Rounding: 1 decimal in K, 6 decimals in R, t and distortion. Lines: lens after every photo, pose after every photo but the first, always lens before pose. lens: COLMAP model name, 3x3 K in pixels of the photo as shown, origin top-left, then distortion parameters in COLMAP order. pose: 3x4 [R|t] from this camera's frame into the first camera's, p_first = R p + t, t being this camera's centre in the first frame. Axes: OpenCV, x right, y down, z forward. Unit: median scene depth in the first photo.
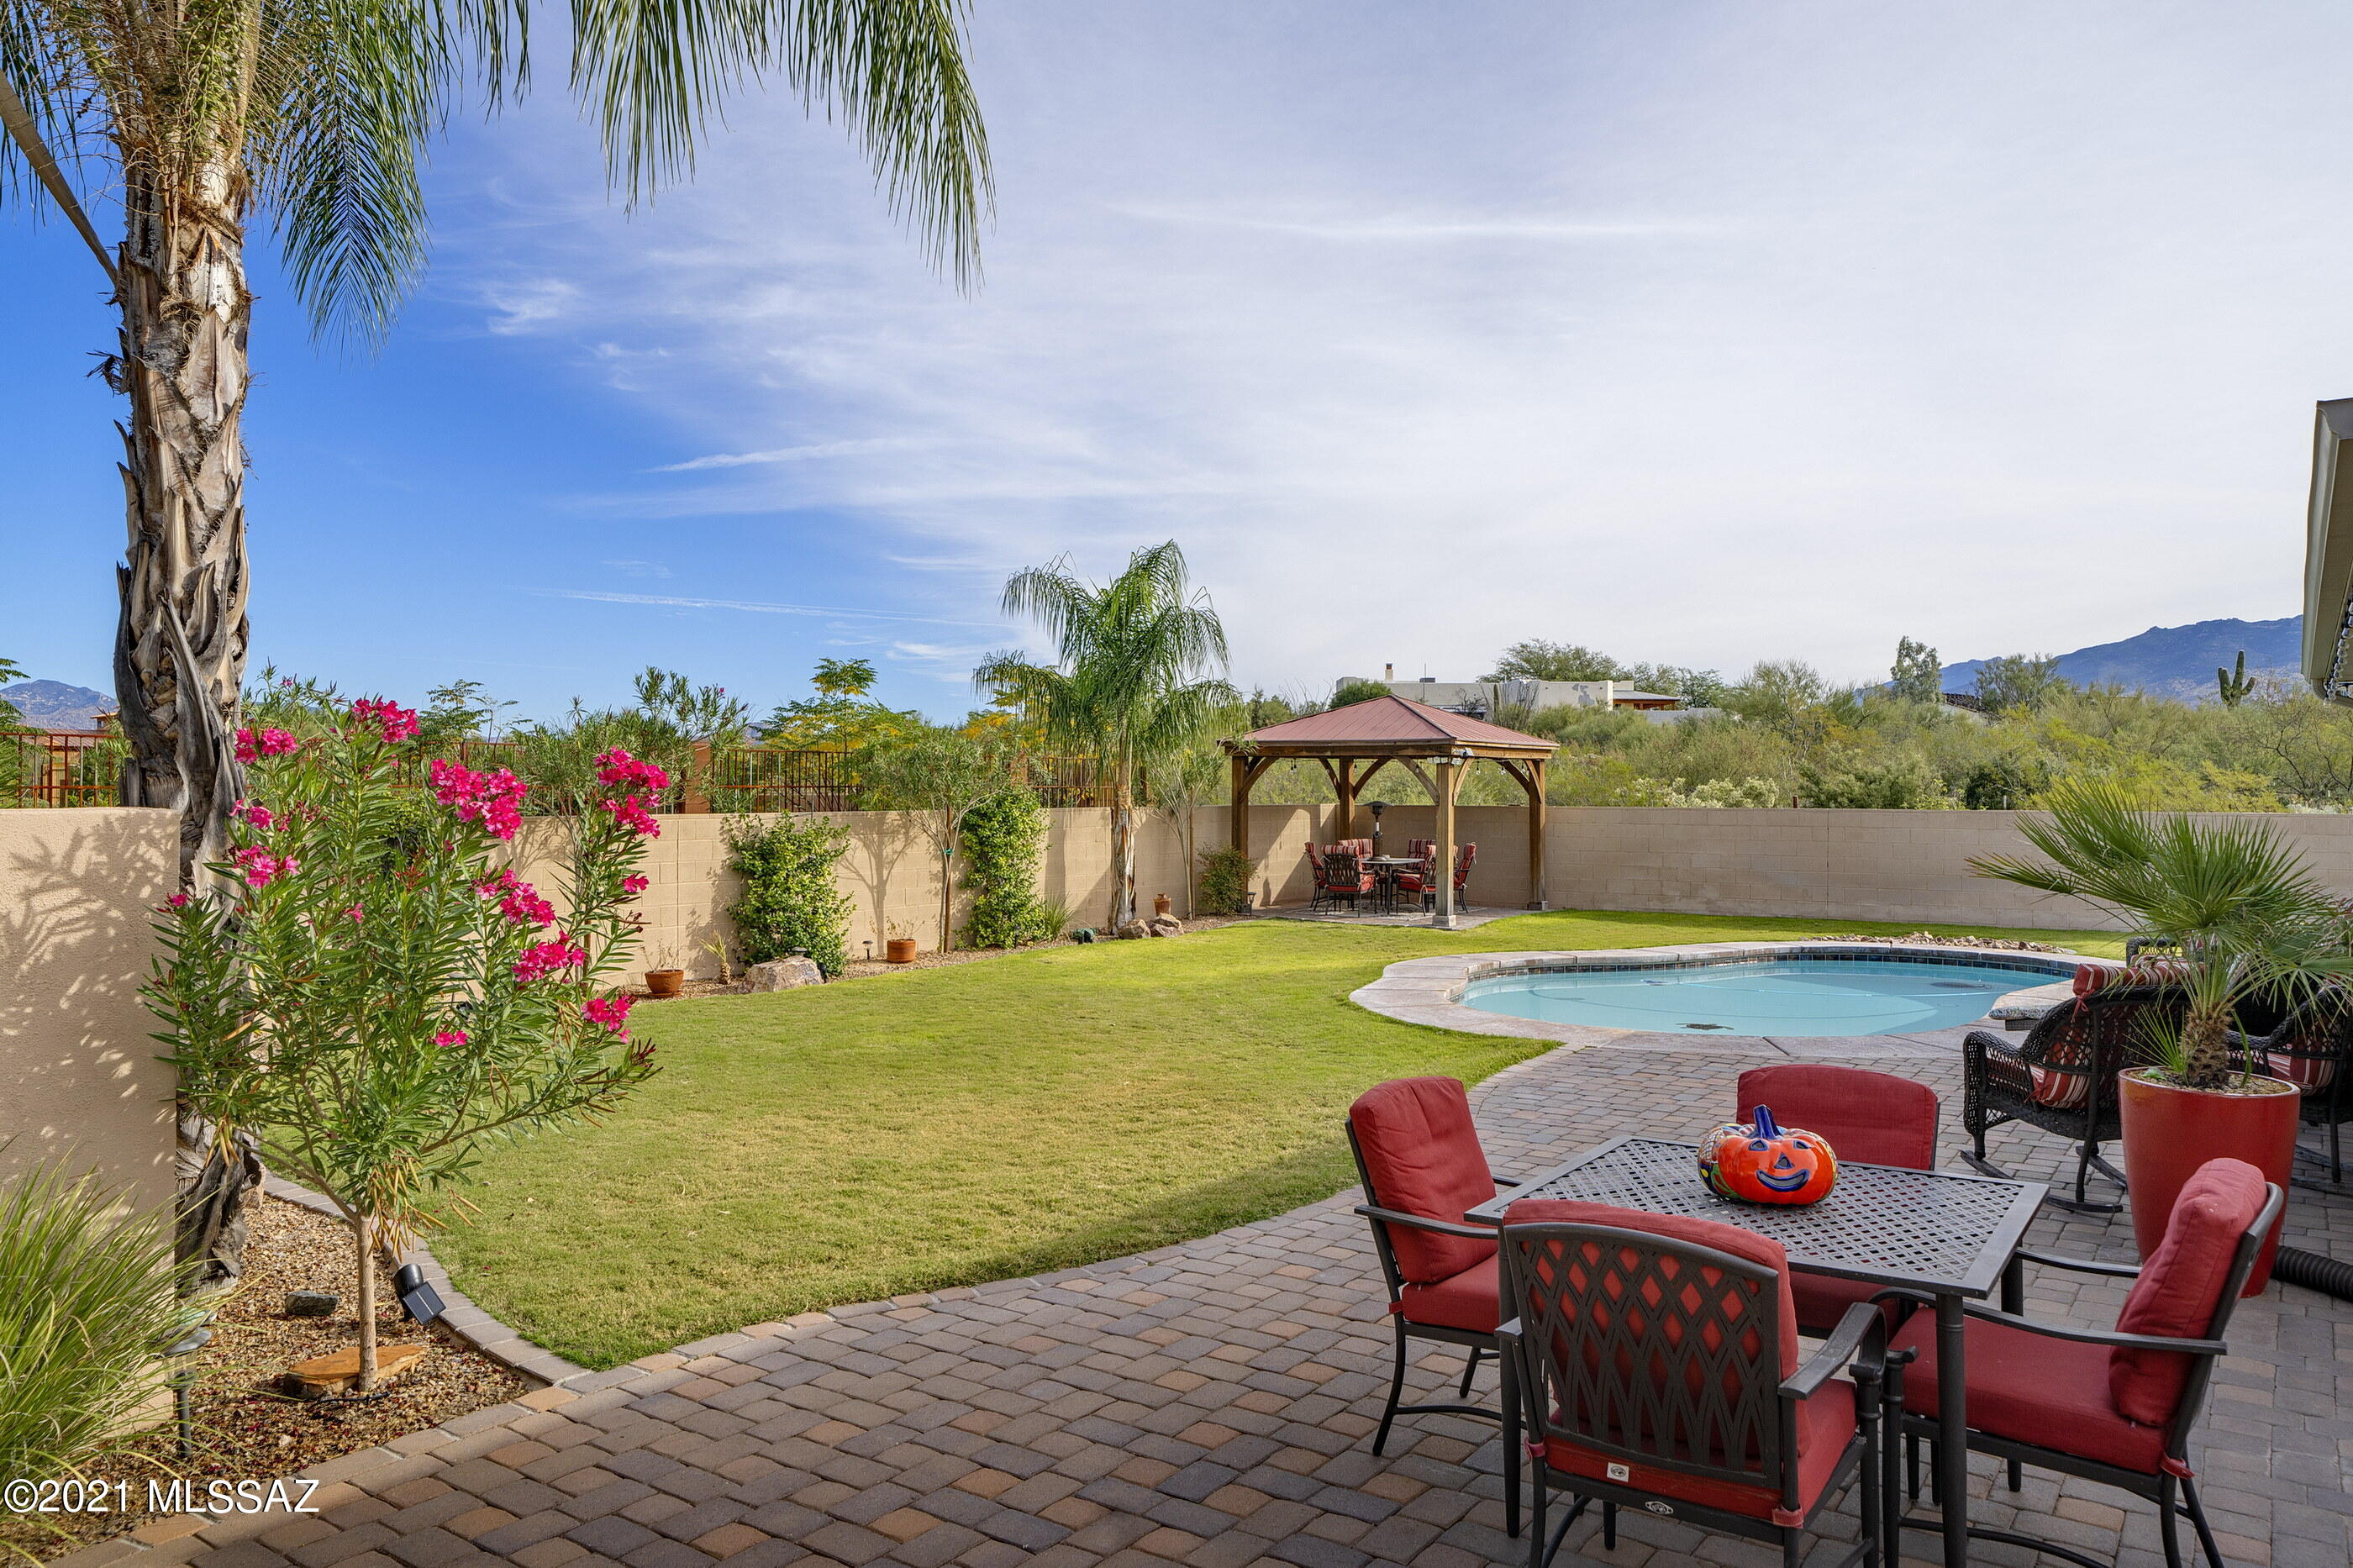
lens RADIAL K [[1535.0, 0, 1174.6], [0, 1535.0, 779.3], [0, 0, 1]] dist [0.007070, 0.002693]
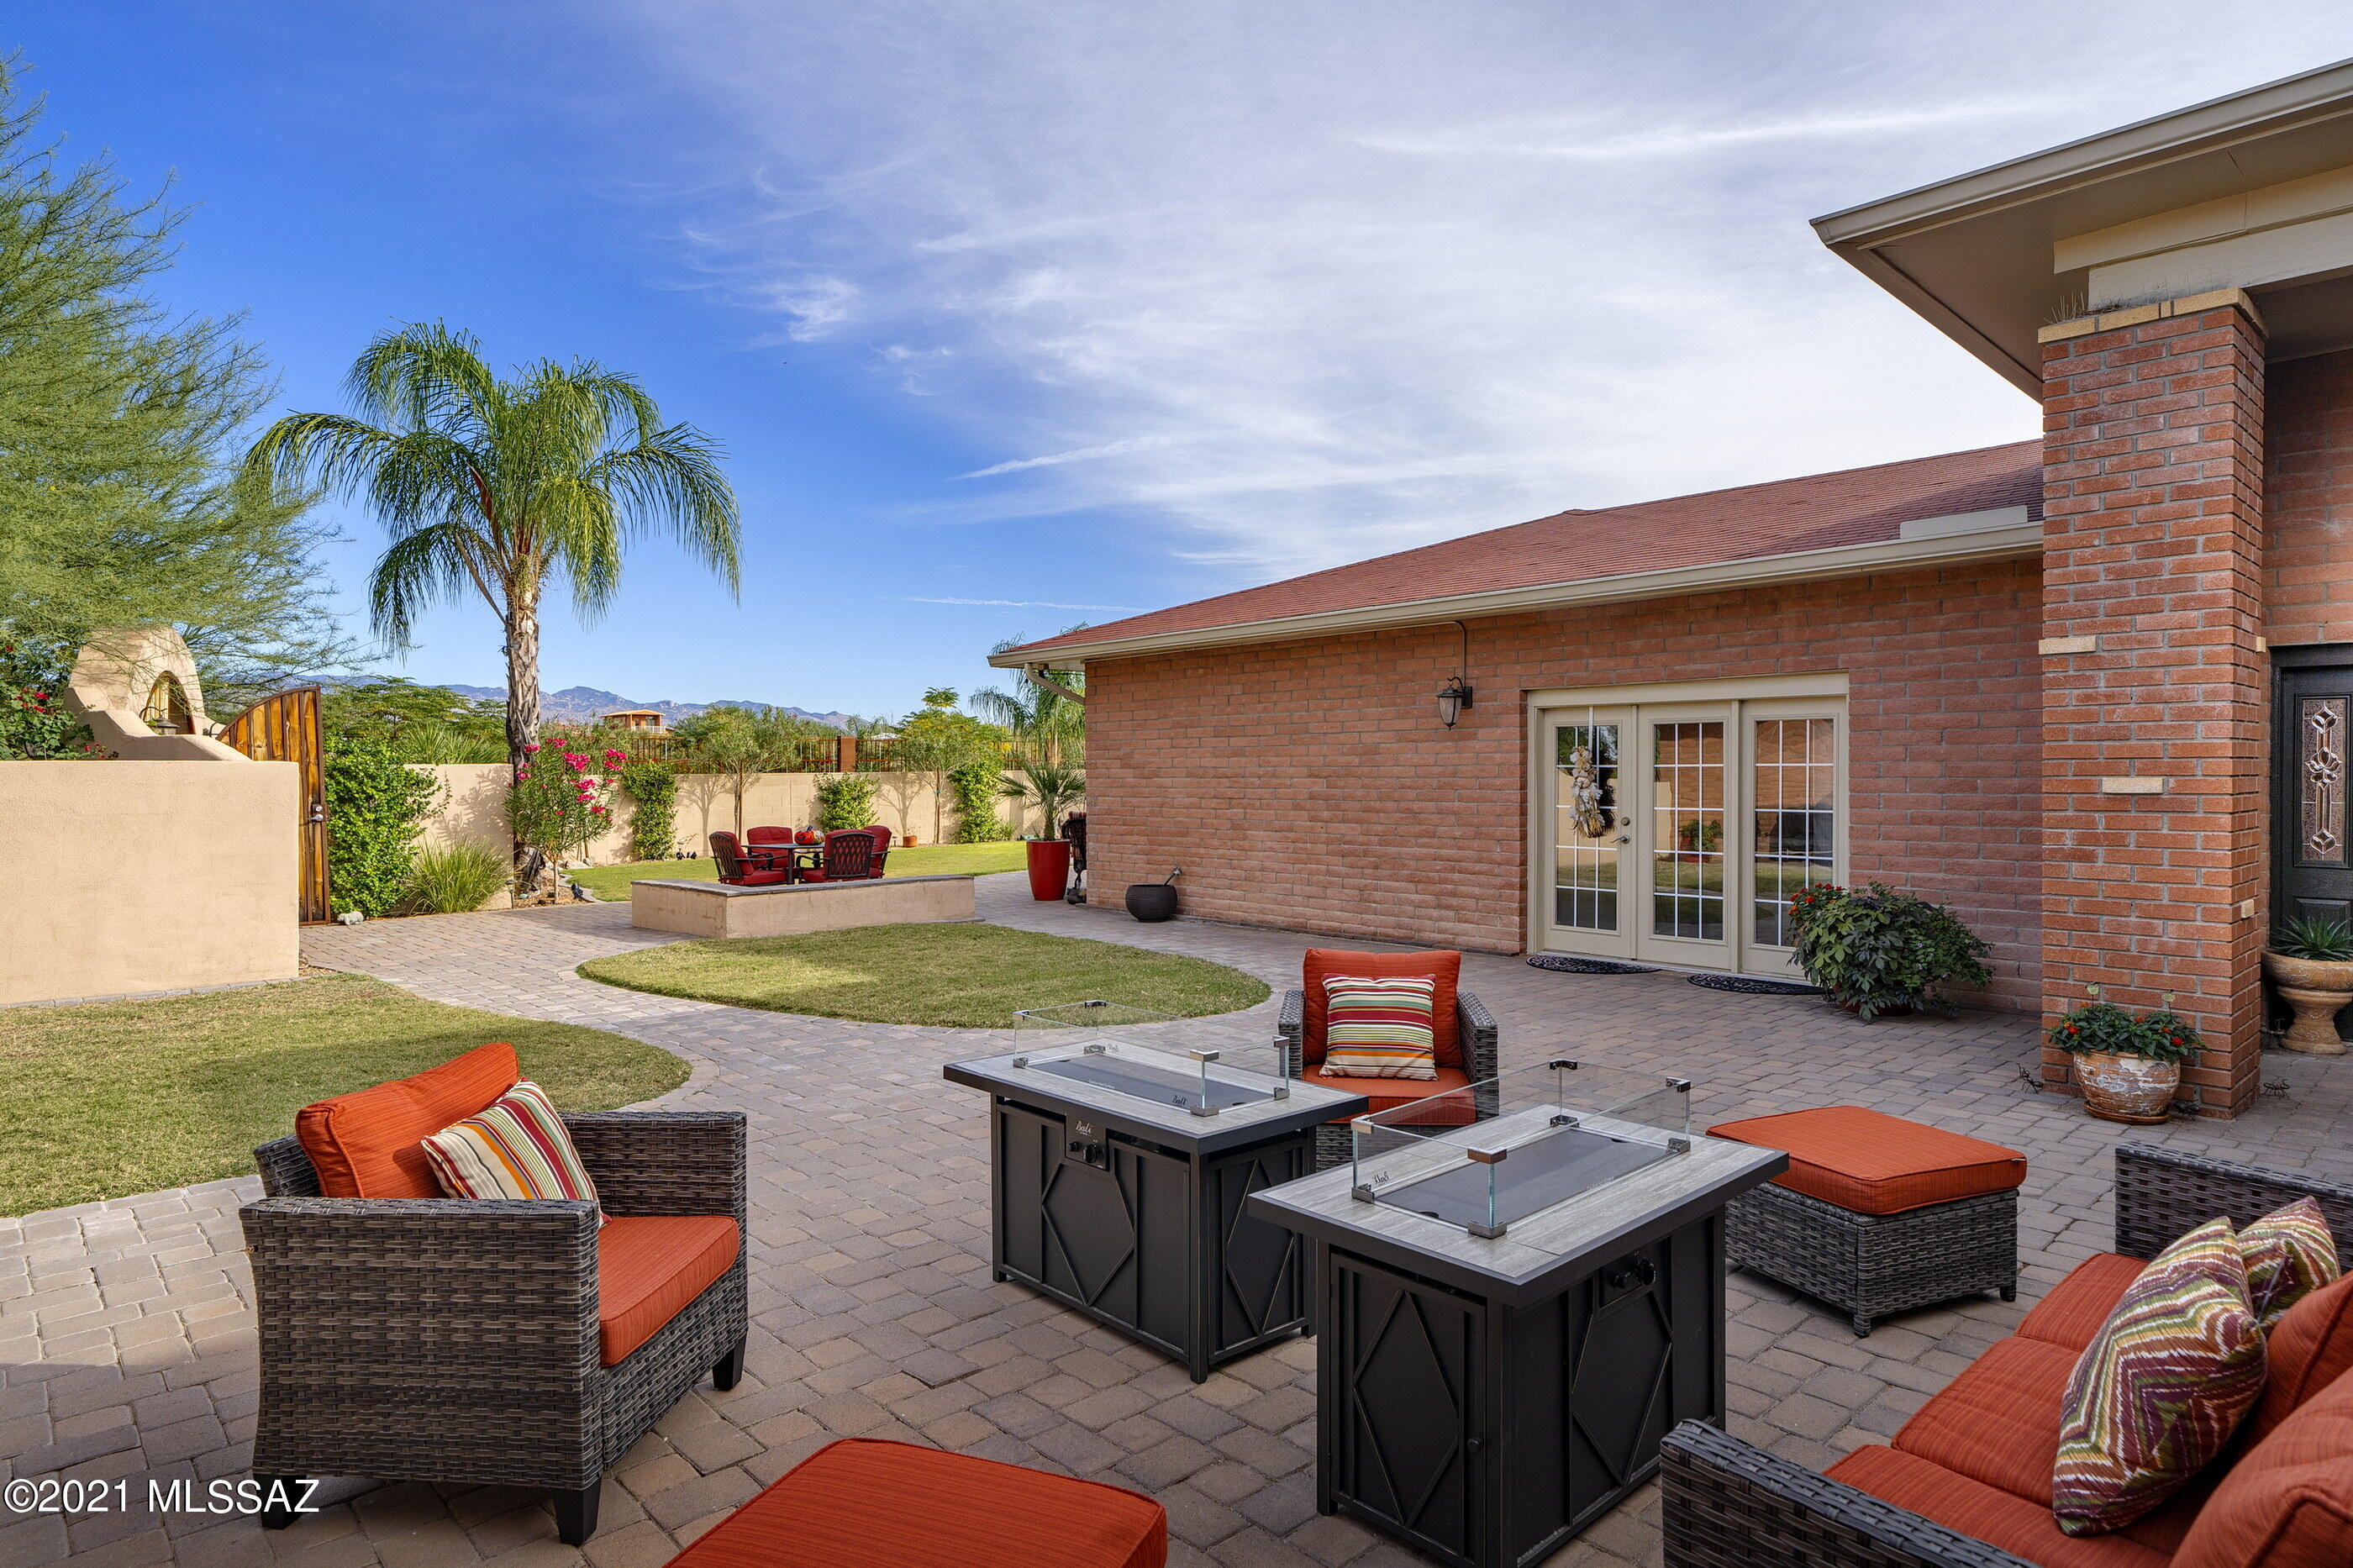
lens RADIAL K [[1285.1, 0, 1173.6], [0, 1285.1, 788.5], [0, 0, 1]] dist [0.001663, 0.000135]
pose [[0.978756, 0.009138, -0.204827, 0.523767], [-0.003590, 0.999617, 0.027444, -0.004889], [0.204999, -0.026126, 0.978413, -0.588396]]
